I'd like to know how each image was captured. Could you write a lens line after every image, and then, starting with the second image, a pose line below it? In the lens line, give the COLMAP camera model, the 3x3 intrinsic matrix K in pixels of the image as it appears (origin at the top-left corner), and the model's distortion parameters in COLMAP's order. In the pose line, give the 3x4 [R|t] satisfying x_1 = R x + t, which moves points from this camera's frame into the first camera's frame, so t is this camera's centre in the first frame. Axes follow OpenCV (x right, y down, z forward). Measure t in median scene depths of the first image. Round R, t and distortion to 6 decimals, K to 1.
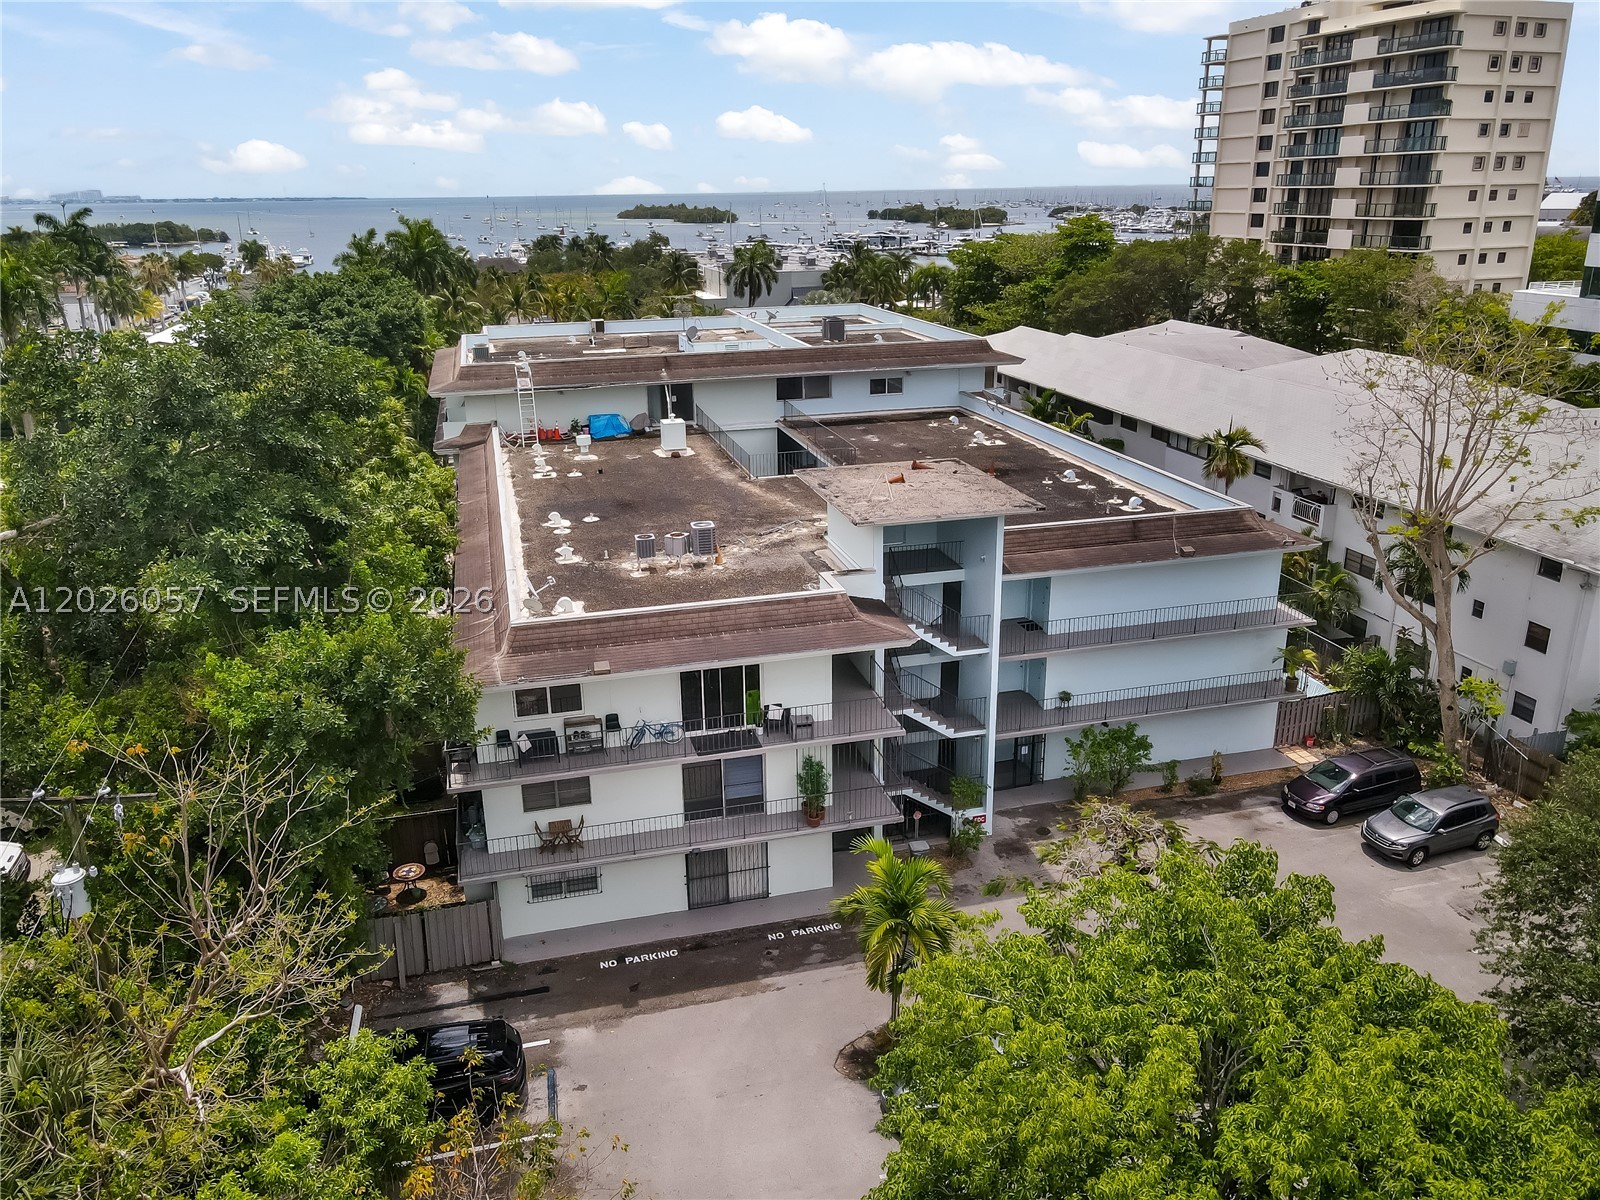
lens RADIAL K [[1181.8, 0, 793.1], [0, 1181.8, 593.6], [0, 0, 1]] dist [-0.015258, 0.042196]
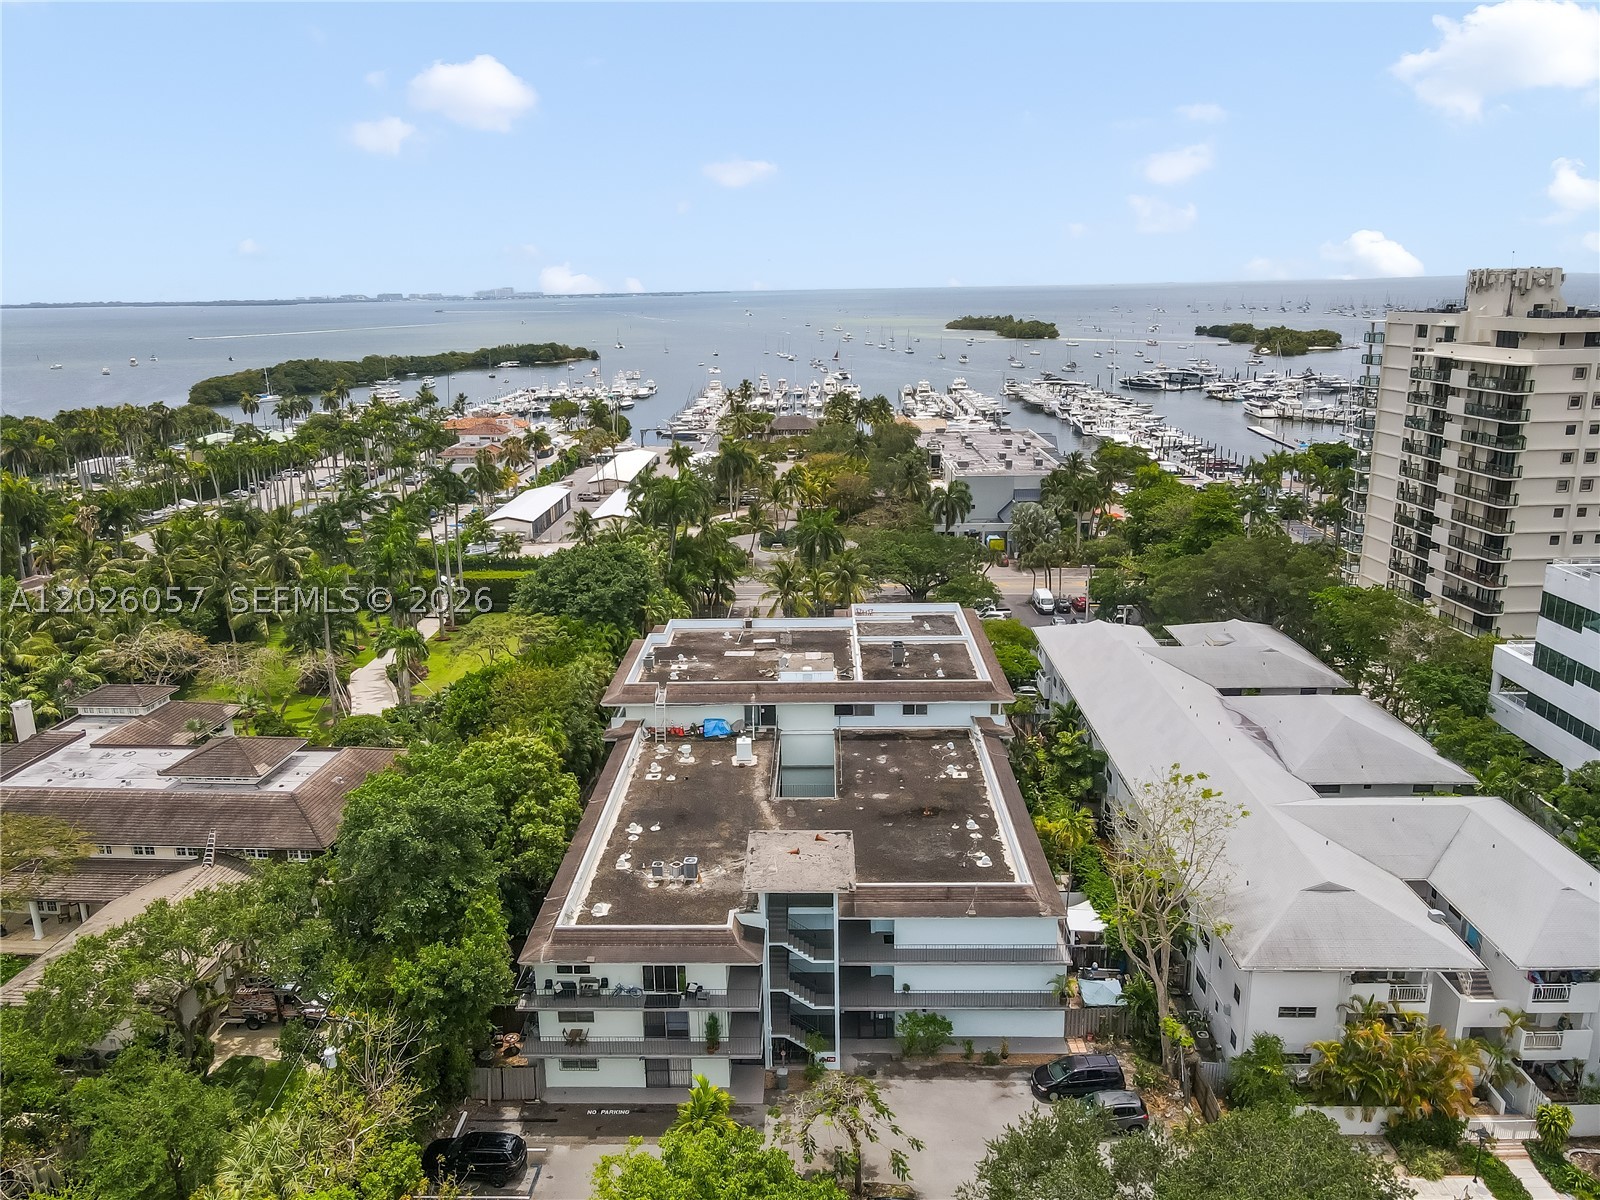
lens RADIAL K [[1181.8, 0, 793.1], [0, 1181.8, 593.6], [0, 0, 1]] dist [-0.015258, 0.042196]
pose [[0.961748, 0.069382, -0.265003, 0.562671], [-0.088446, 0.994231, -0.060684, -0.399220], [0.259263, 0.081801, 0.962336, -0.749441]]
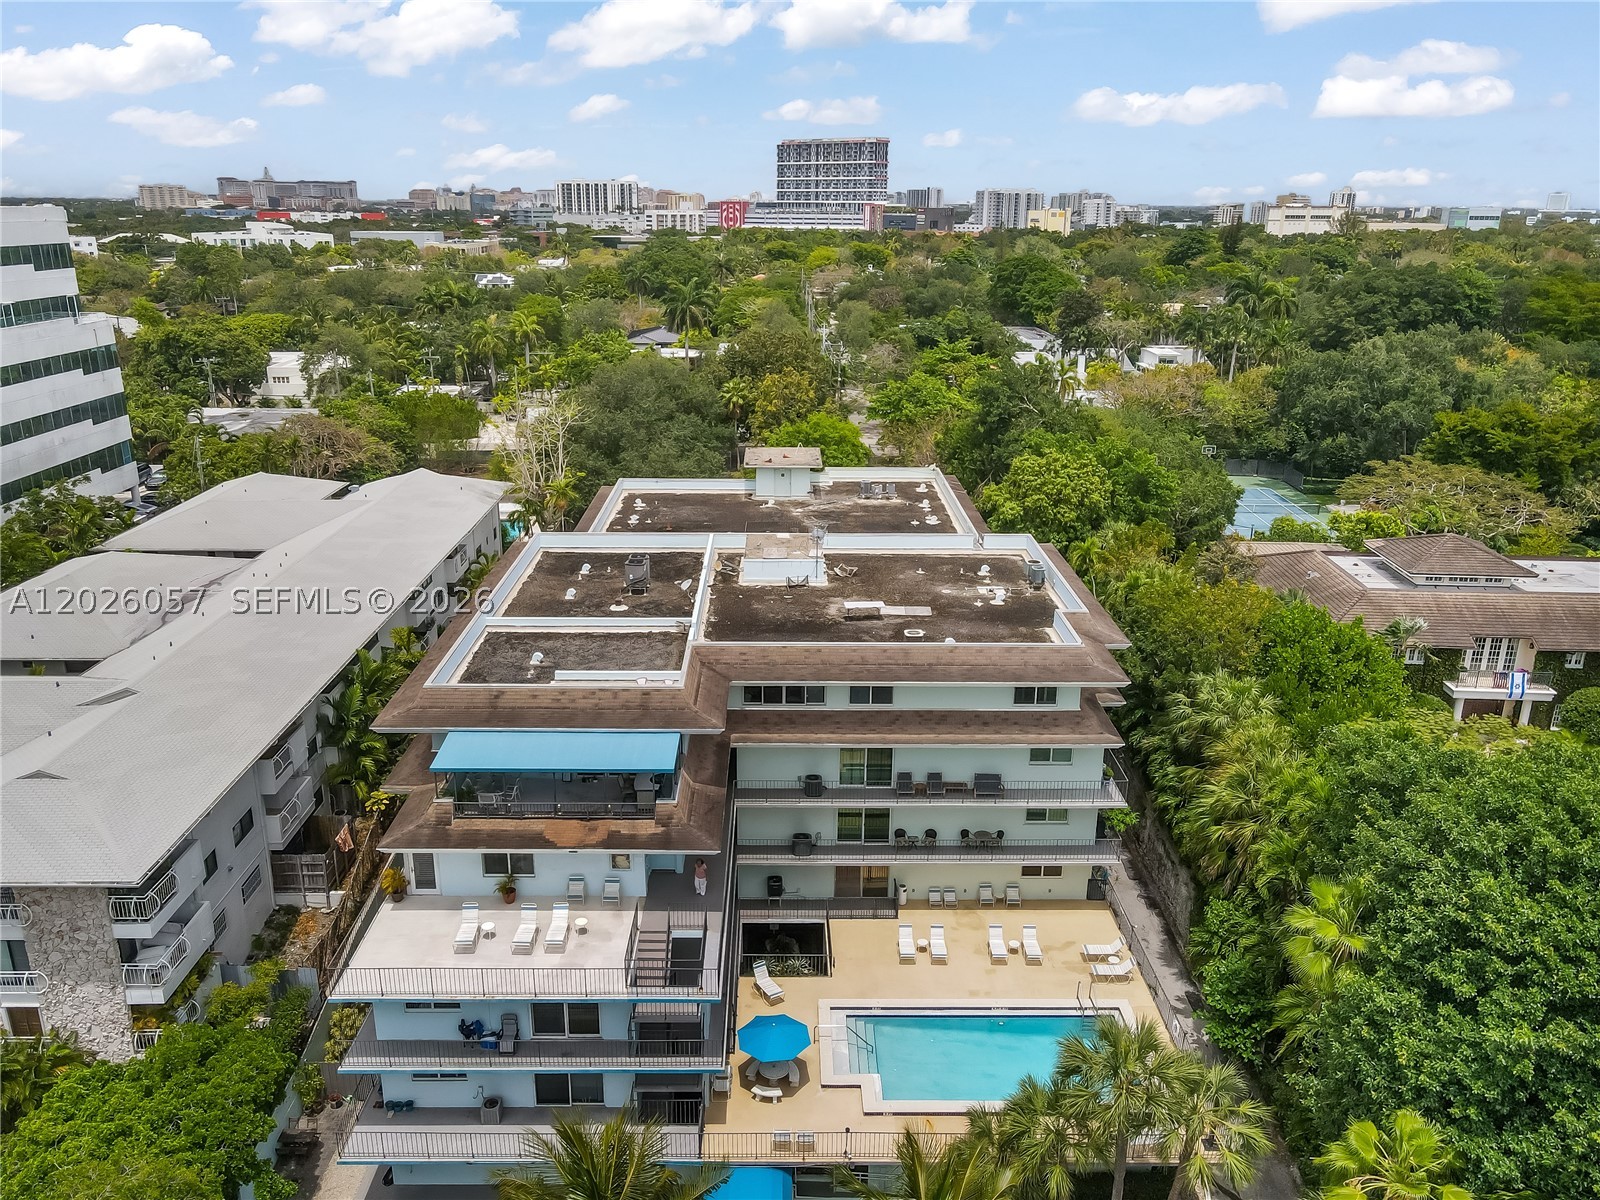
lens RADIAL K [[1181.8, 0, 793.1], [0, 1181.8, 593.6], [0, 0, 1]] dist [-0.015258, 0.042196]
pose [[-0.970387, -0.065022, 0.232638, -0.550236], [0.090155, 0.796005, 0.598538, -1.435576], [-0.224099, 0.601788, -0.766571, 3.293489]]
